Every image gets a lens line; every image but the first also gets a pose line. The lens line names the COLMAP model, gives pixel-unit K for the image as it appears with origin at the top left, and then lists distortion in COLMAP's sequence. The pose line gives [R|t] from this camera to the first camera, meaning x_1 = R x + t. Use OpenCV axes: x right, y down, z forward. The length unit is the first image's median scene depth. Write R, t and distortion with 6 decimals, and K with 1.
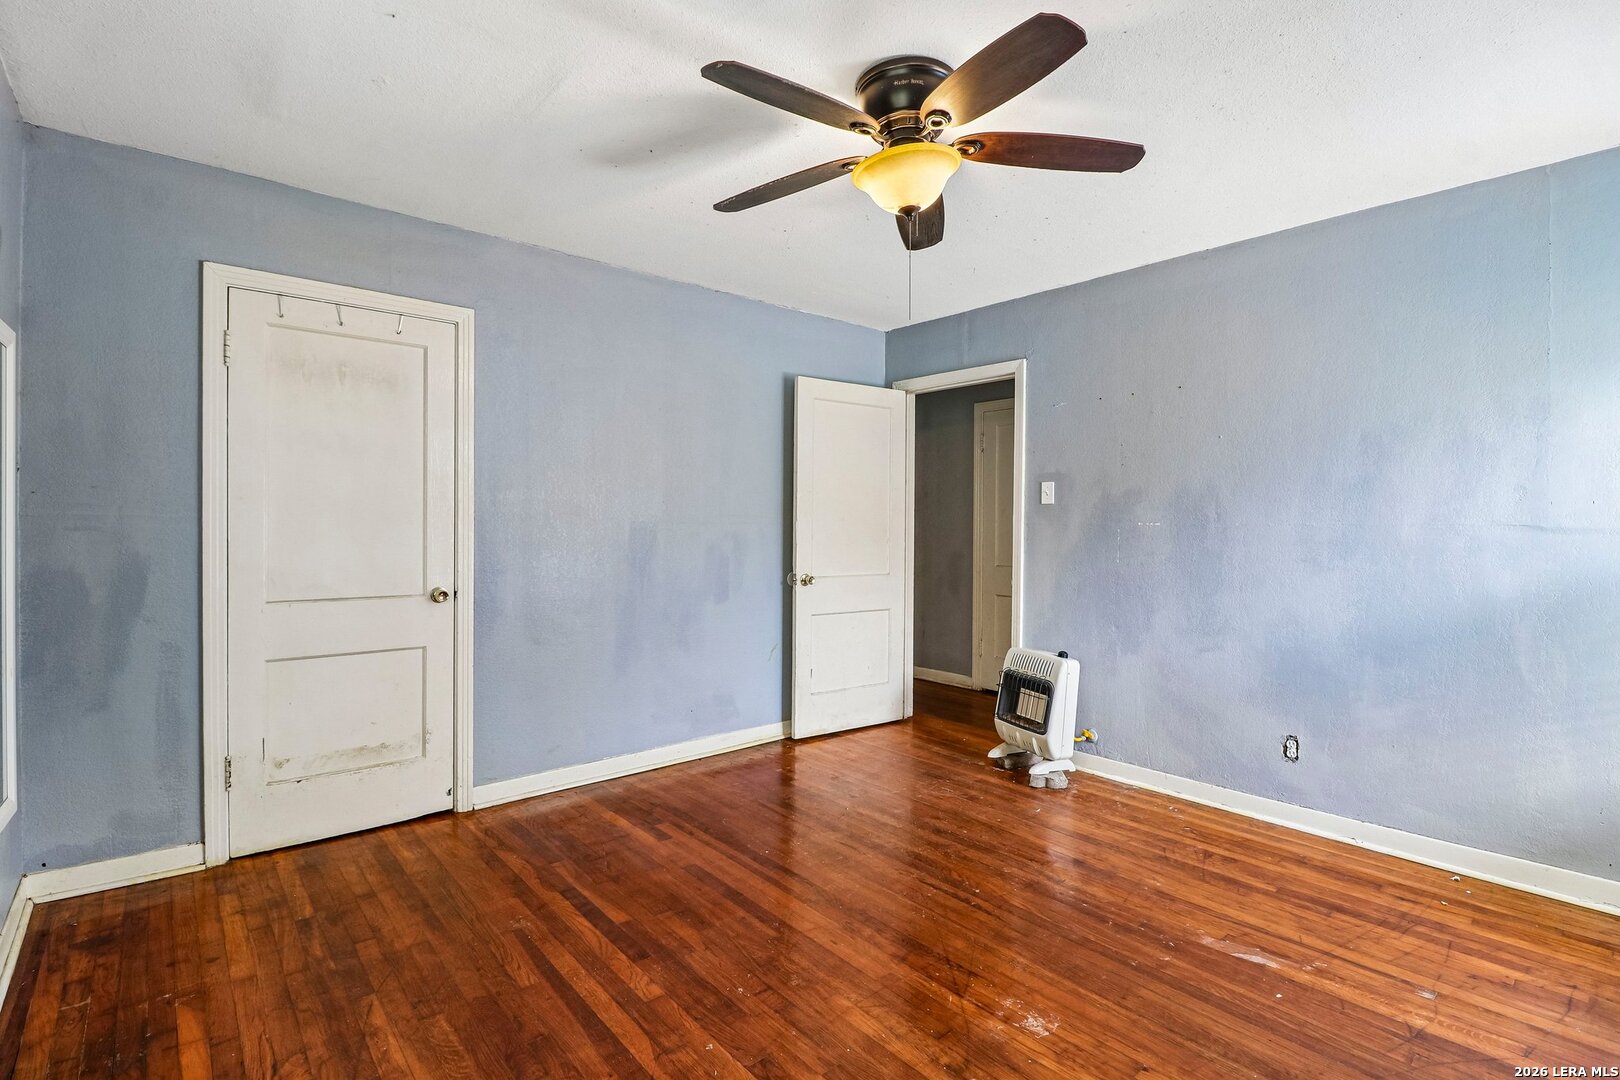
lens RADIAL K [[756.8, 0, 808.9], [0, 756.8, 536.2], [0, 0, 1]] dist [0.018863, -0.011210]
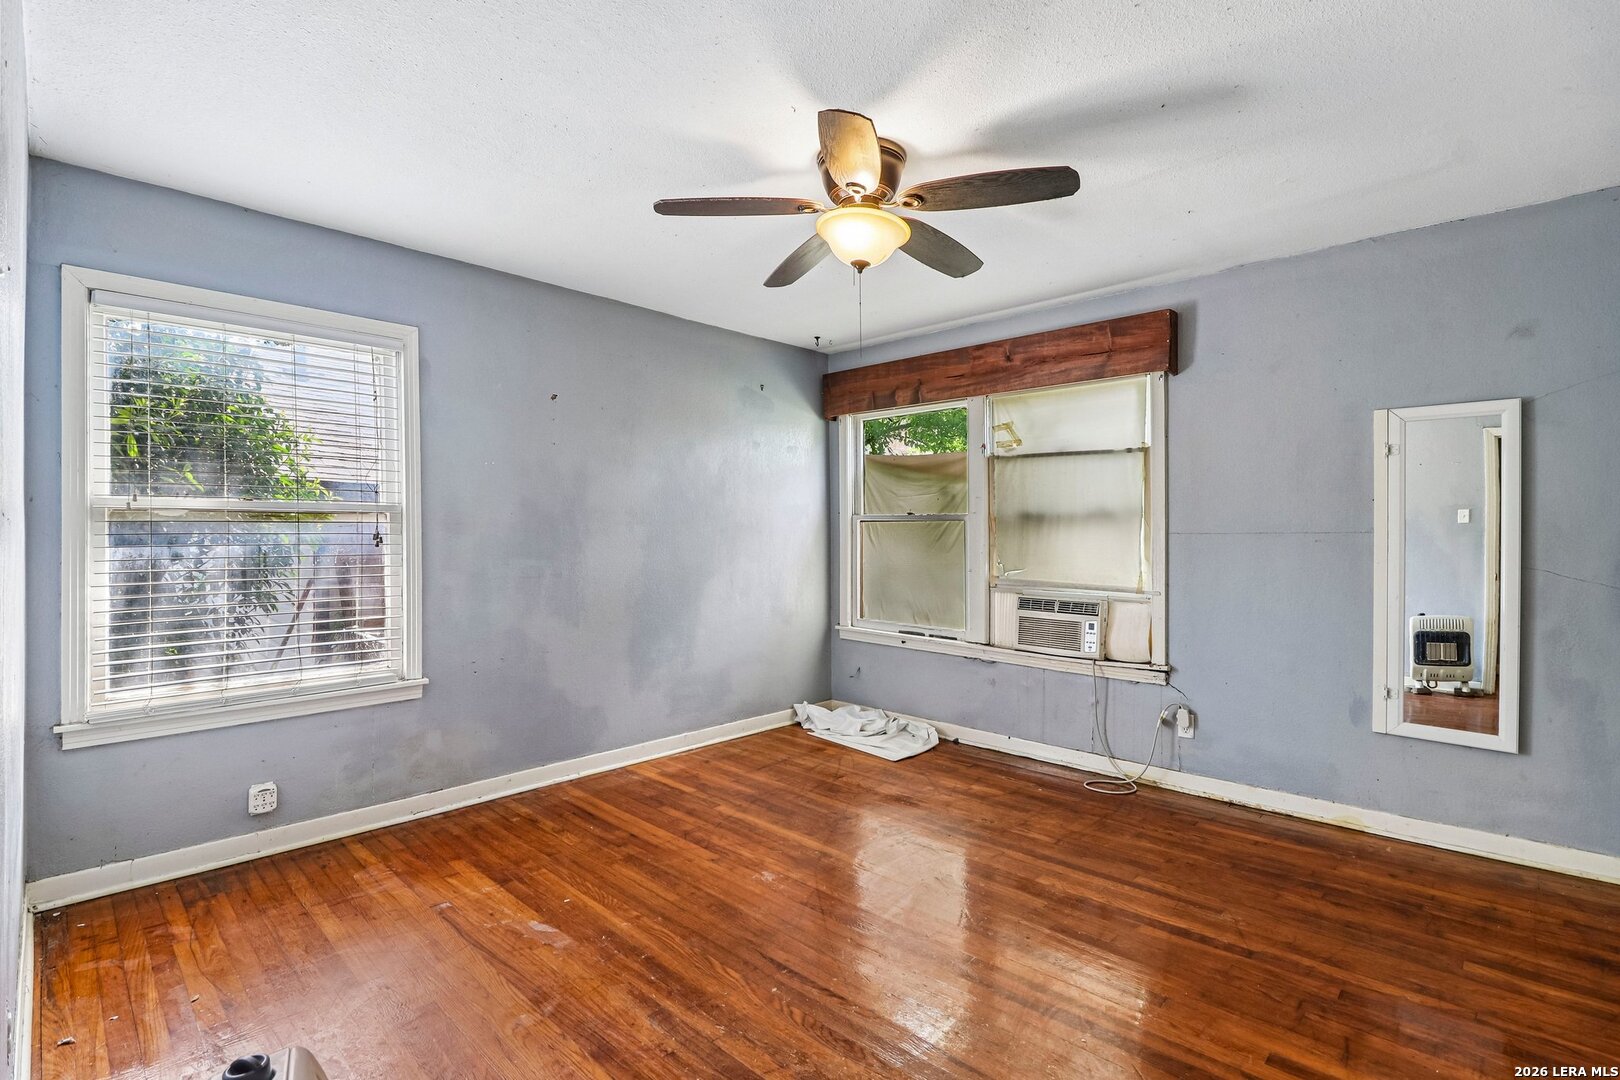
lens RADIAL K [[756.8, 0, 811.6], [0, 756.8, 538.2], [0, 0, 1]] dist [0.018863, -0.011210]
pose [[-0.995145, -0.007744, -0.098112, 0.307755], [-0.008589, 0.999930, 0.008192, -0.011921], [0.098041, 0.008995, -0.995142, 2.074863]]
